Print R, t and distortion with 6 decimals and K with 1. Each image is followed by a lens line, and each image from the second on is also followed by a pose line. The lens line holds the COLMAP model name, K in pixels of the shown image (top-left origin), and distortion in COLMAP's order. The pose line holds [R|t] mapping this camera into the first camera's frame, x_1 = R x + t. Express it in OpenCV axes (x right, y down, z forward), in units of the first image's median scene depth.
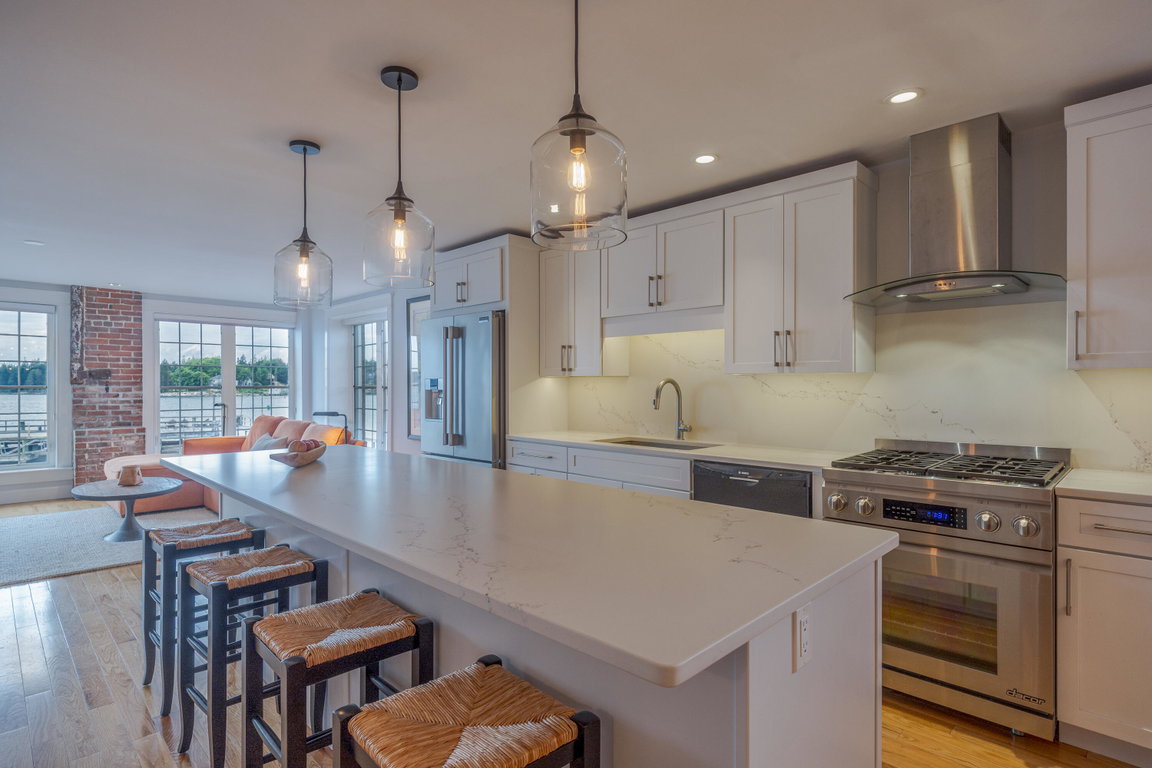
lens RADIAL K [[577.3, 0, 576.0], [0, 577.3, 384.0], [0, 0, 1]] dist [0.000084, -0.000645]
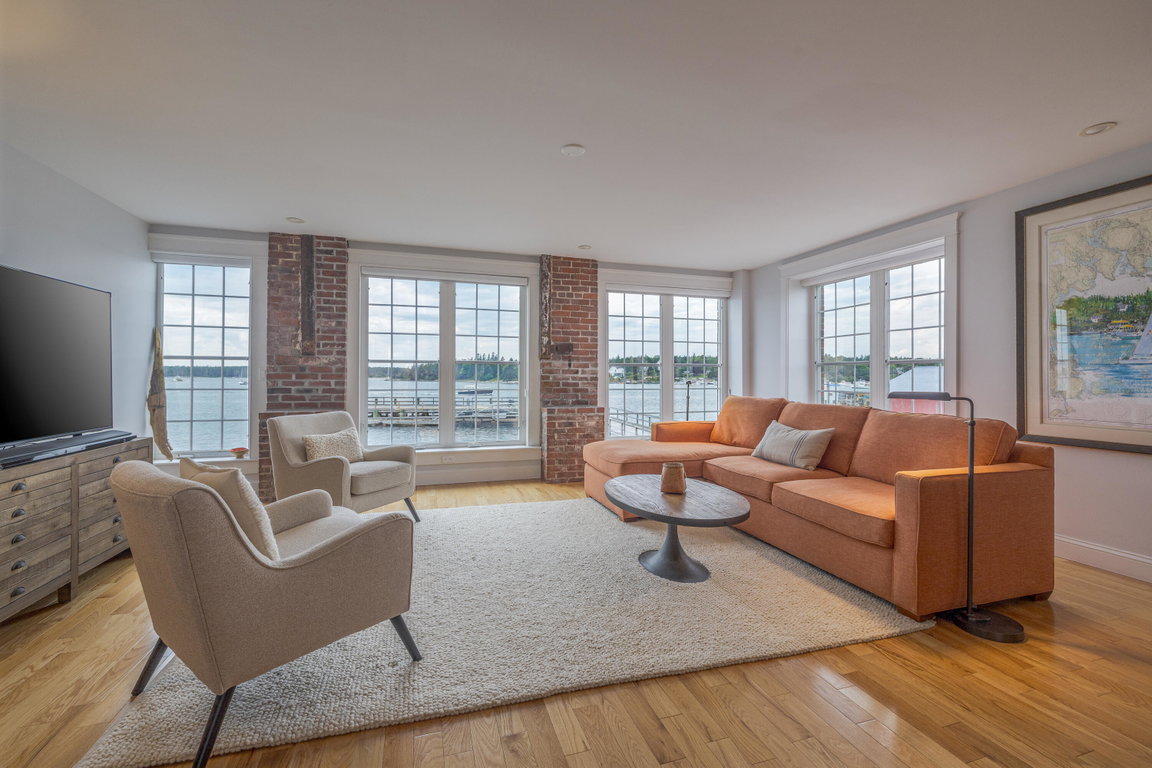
lens RADIAL K [[485.2, 0, 578.5], [0, 485.2, 375.5], [0, 0, 1]] dist [0.000474, -0.000252]
pose [[0.887662, 0.004030, -0.460478, -0.440015], [-0.003715, 0.999992, 0.001590, 0.025182], [0.460481, 0.000299, 0.887670, 0.311624]]
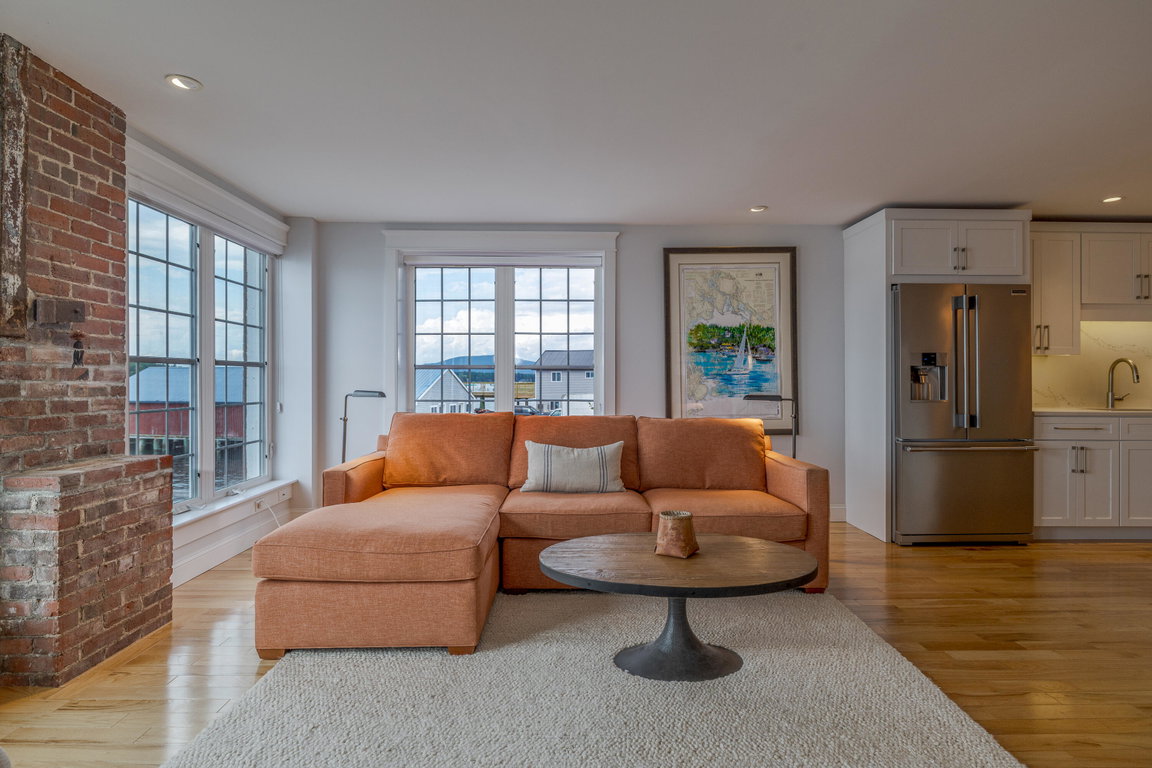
lens RADIAL K [[612.4, 0, 583.3], [0, 612.4, 374.2], [0, 0, 1]] dist [0.025152, -0.001207]
pose [[0.690439, 0.011618, 0.723298, -0.877850], [-0.002486, 0.999903, -0.013688, 0.024909], [-0.723387, 0.007653, 0.690401, 0.502952]]
